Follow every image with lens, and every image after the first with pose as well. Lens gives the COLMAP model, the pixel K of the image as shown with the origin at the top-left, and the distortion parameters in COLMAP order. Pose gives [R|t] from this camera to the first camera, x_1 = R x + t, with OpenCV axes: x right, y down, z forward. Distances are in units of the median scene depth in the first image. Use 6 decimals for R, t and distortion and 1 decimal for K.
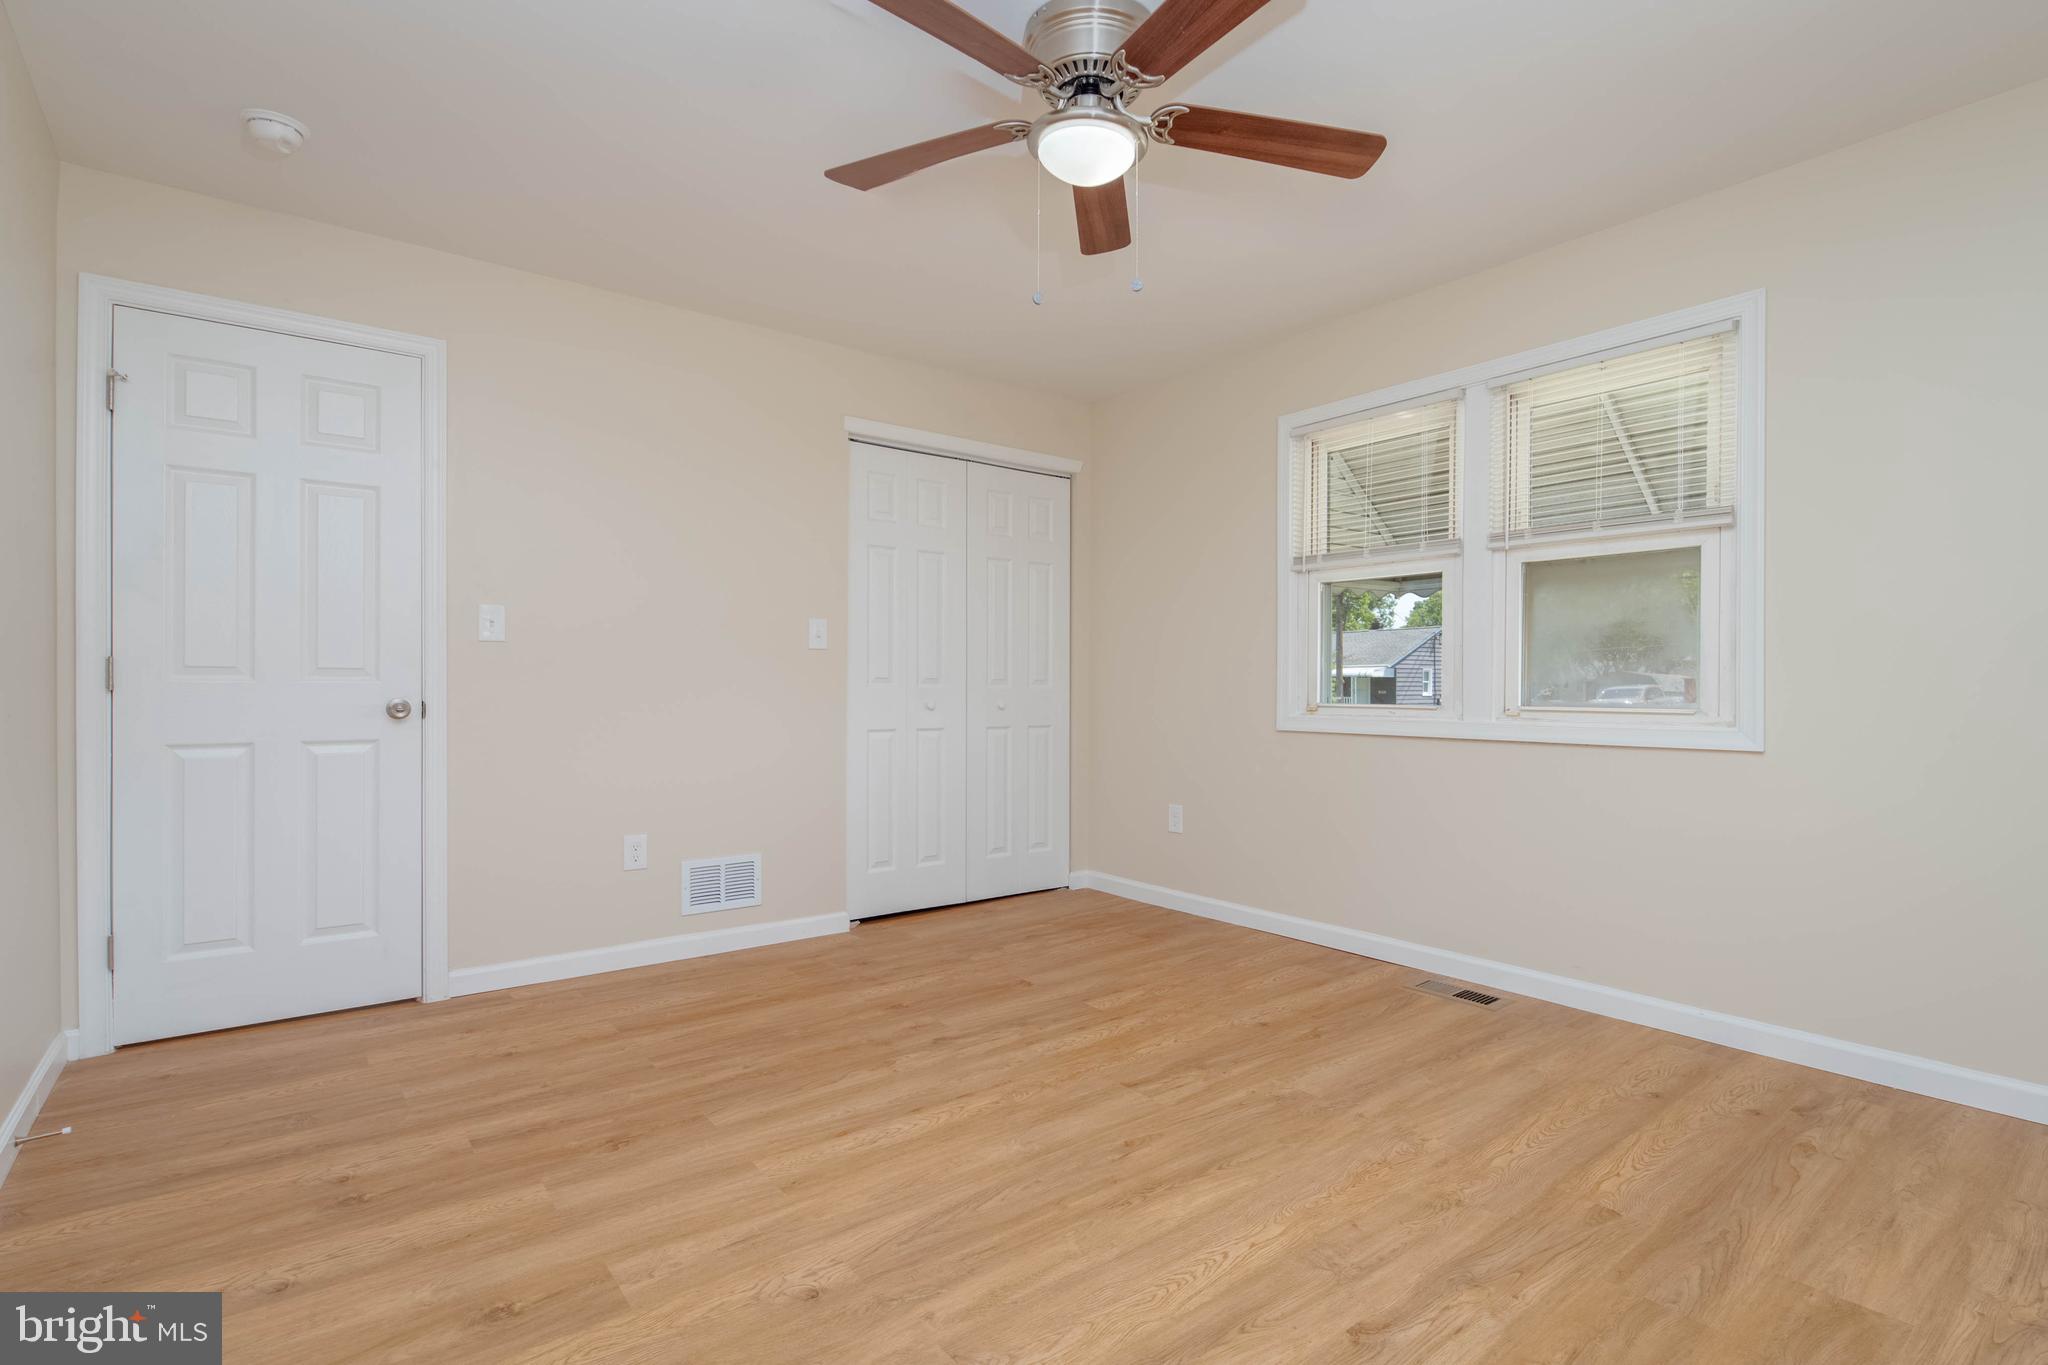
lens RADIAL K [[962.4, 0, 1048.7], [0, 962.4, 679.8], [0, 0, 1]] dist [0.004198, -0.007939]
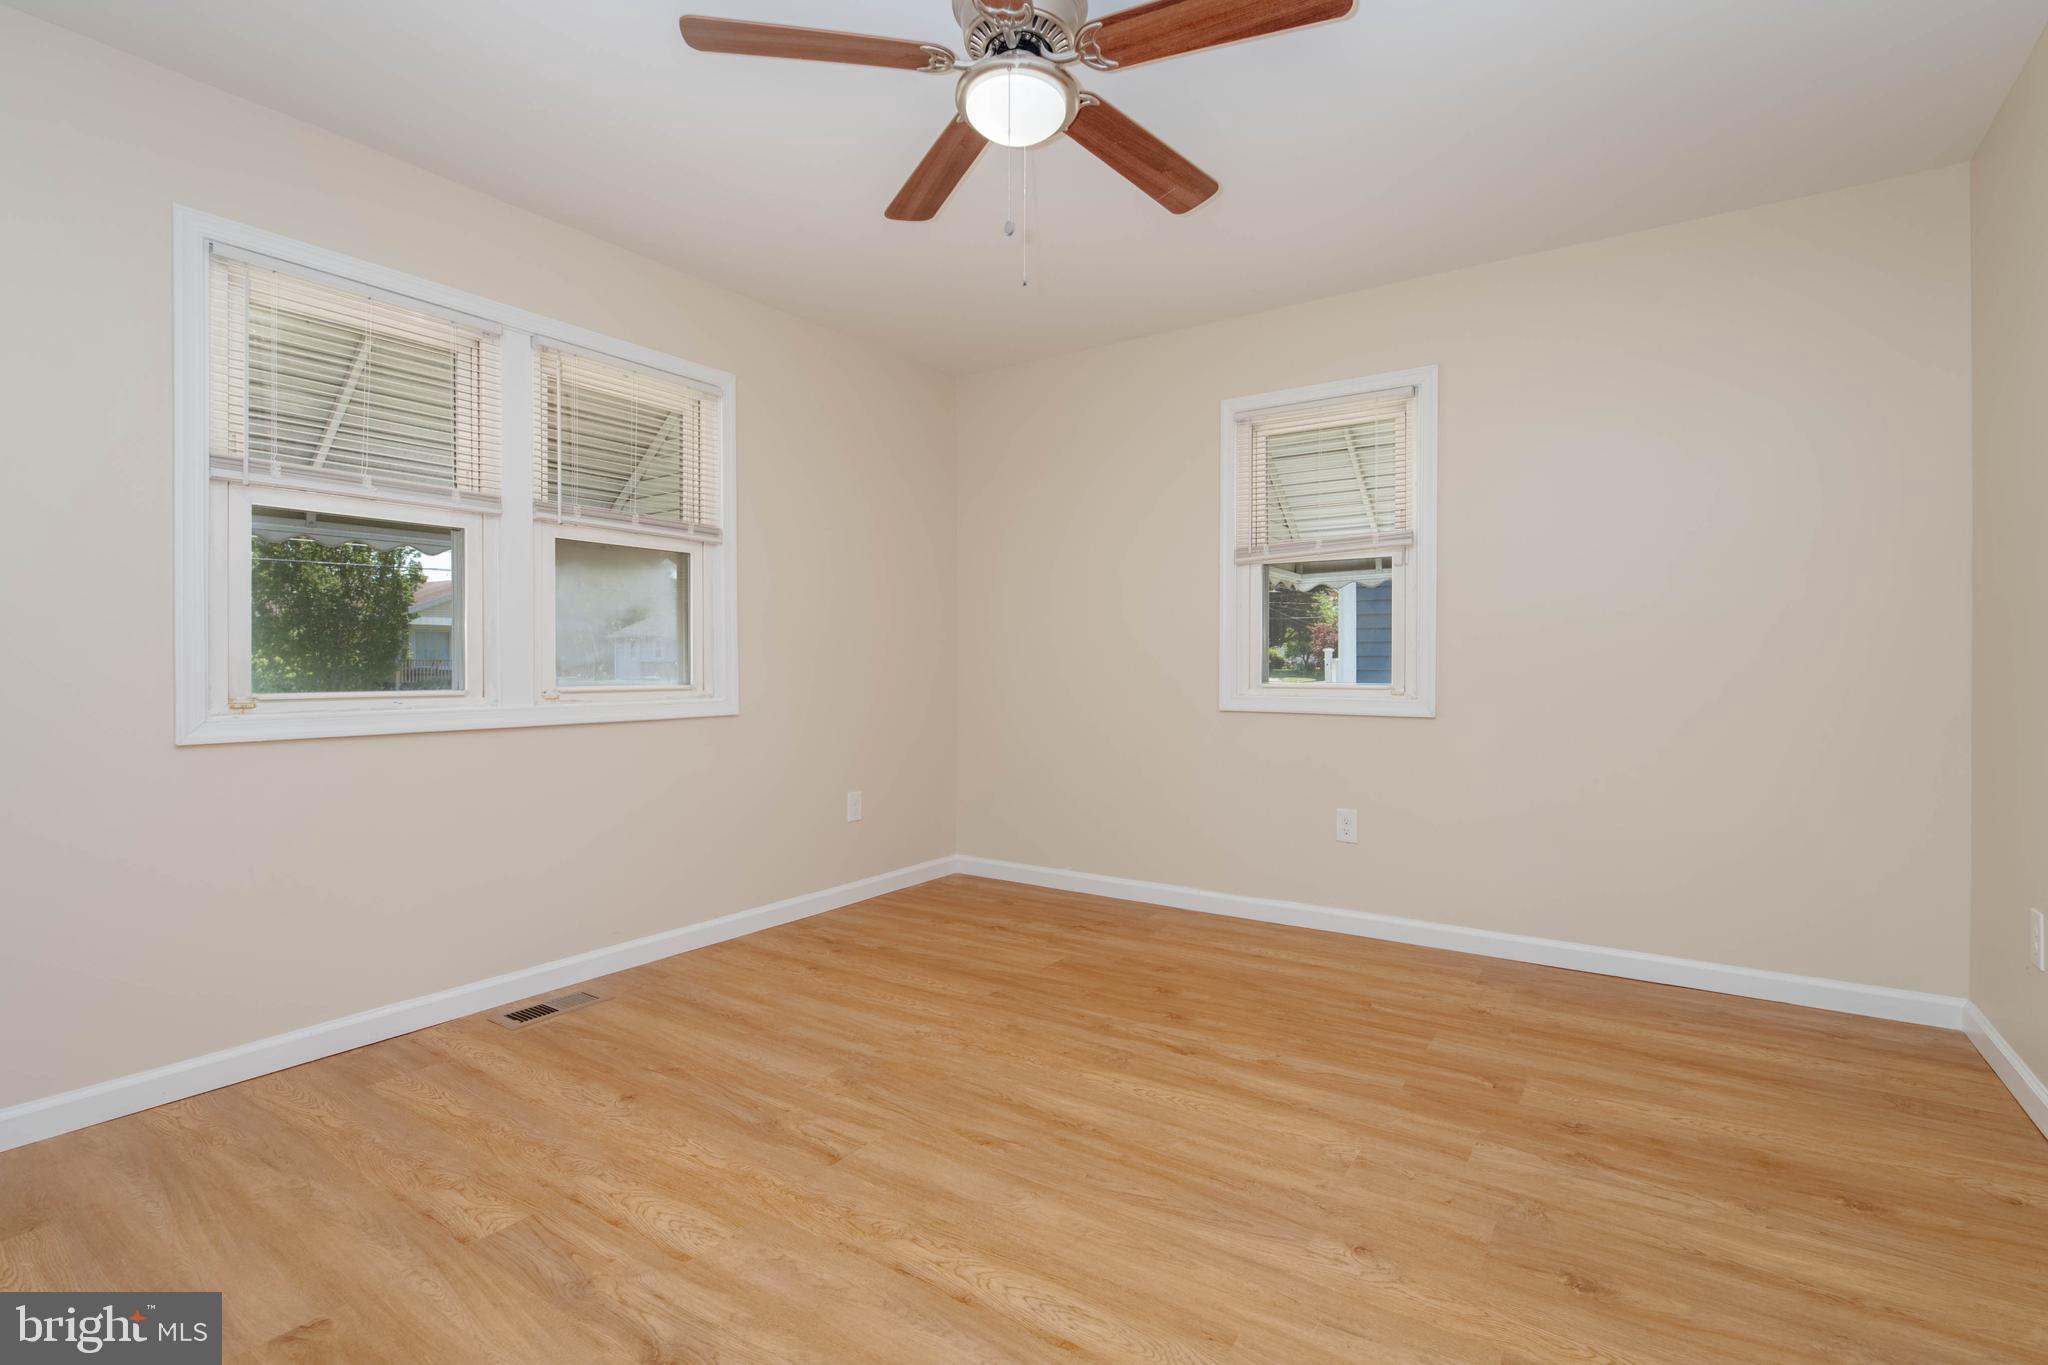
lens RADIAL K [[962.4, 0, 1048.7], [0, 962.4, 679.8], [0, 0, 1]] dist [0.004198, -0.007939]
pose [[-0.303823, -0.016319, 0.952589, -0.733564], [-0.001865, 0.999862, 0.016535, 0.003155], [-0.952727, 0.003247, -0.303811, 1.066732]]
